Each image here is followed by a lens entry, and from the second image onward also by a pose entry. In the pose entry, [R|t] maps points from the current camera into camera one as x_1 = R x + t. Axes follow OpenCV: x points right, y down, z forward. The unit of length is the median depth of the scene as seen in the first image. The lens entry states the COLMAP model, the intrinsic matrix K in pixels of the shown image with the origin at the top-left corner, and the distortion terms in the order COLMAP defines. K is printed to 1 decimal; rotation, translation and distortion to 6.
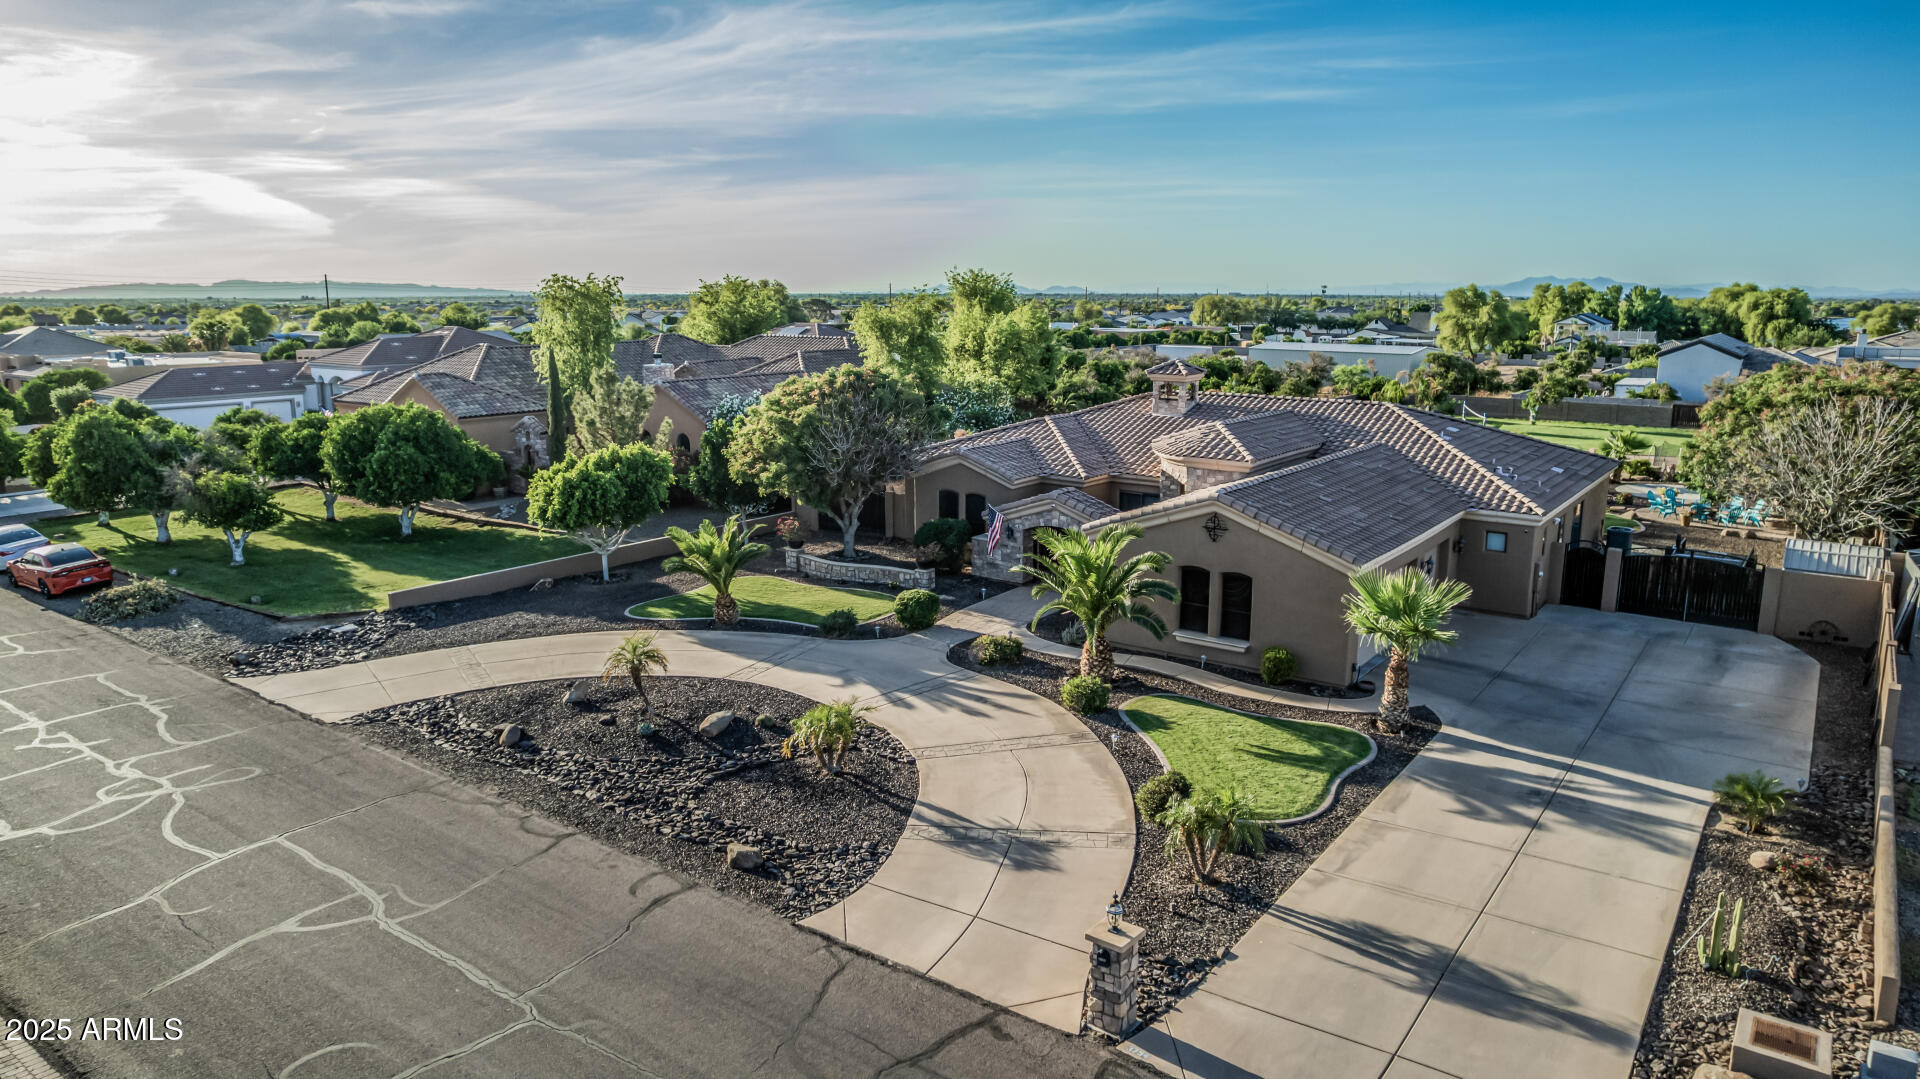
lens RADIAL K [[1269.2, 0, 985.3], [0, 1269.2, 509.9], [0, 0, 1]] dist [-0.079325, 0.084604]
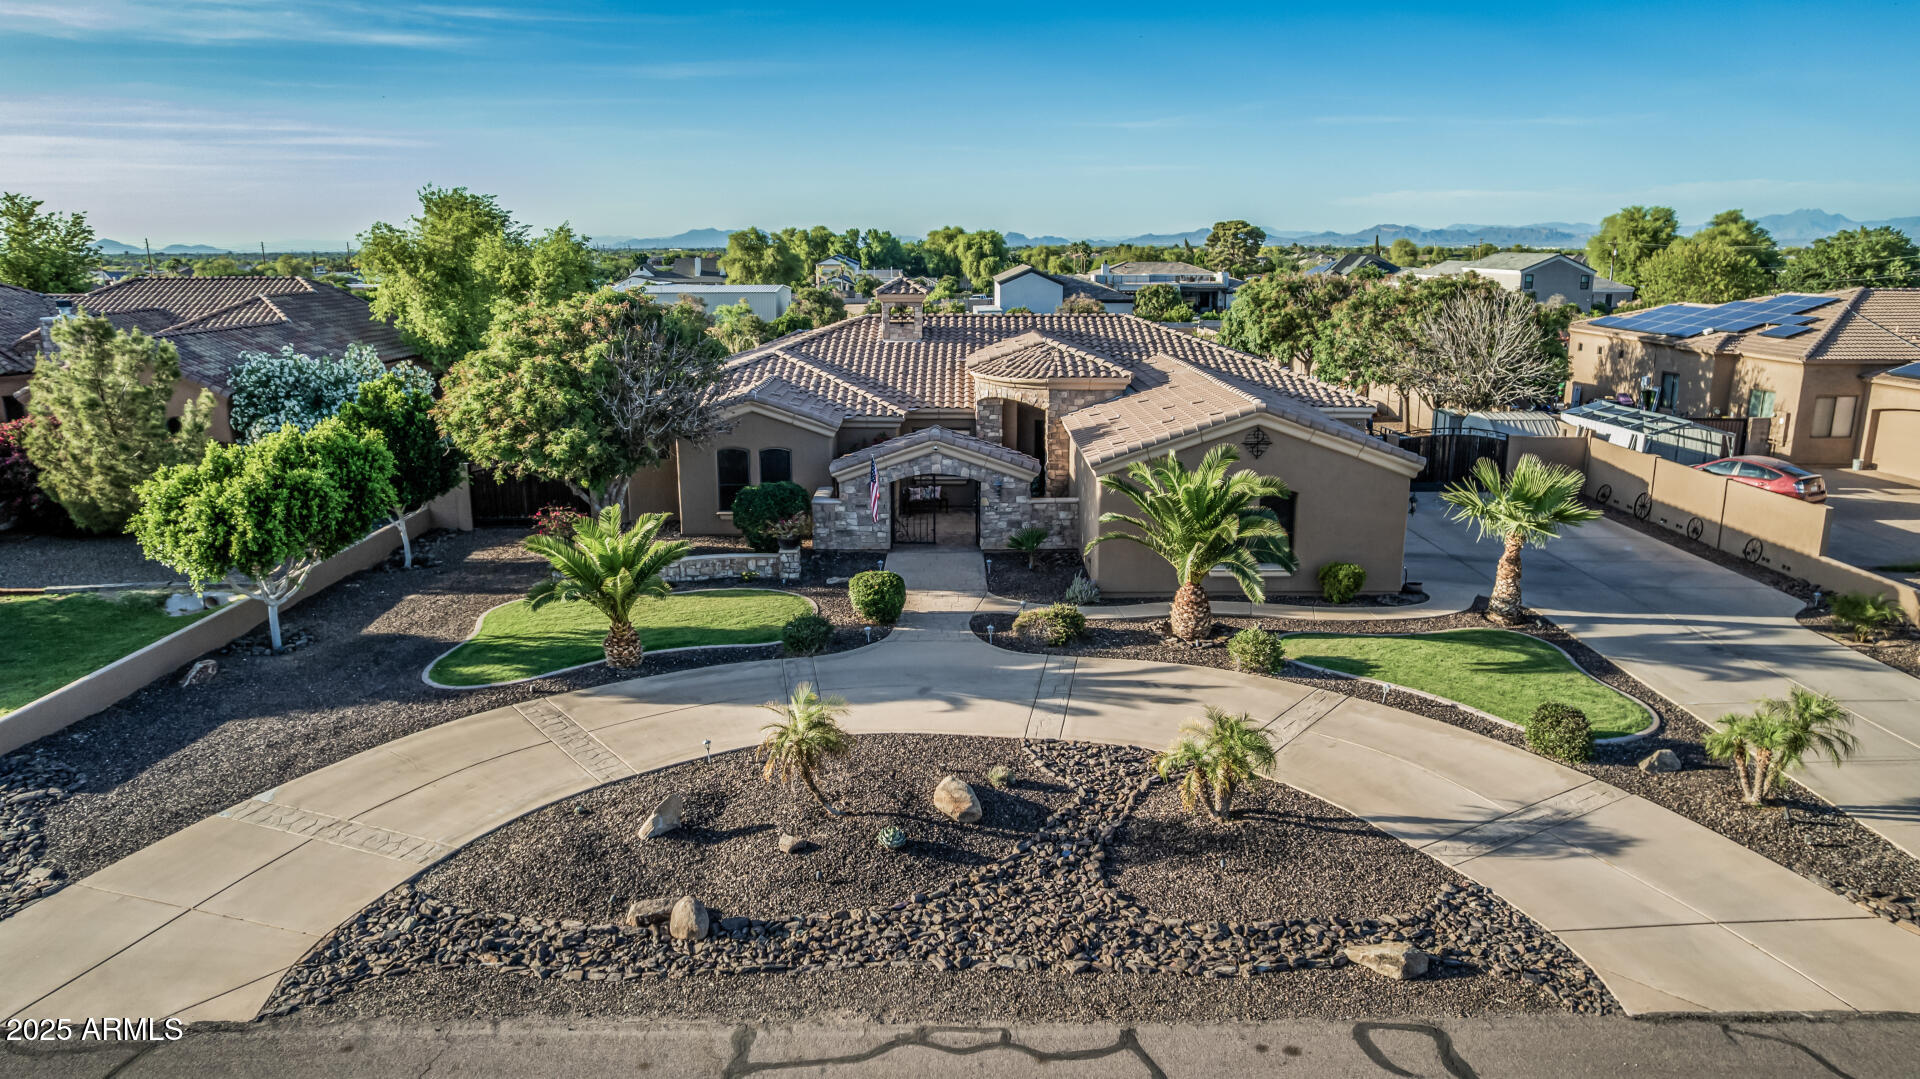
lens RADIAL K [[1269.2, 0, 985.3], [0, 1269.2, 509.9], [0, 0, 1]] dist [-0.079325, 0.084604]
pose [[0.806226, -0.127128, 0.577788, -0.376565], [0.106967, 0.991867, 0.068978, -0.016102], [-0.581858, 0.006192, 0.813267, 0.299961]]
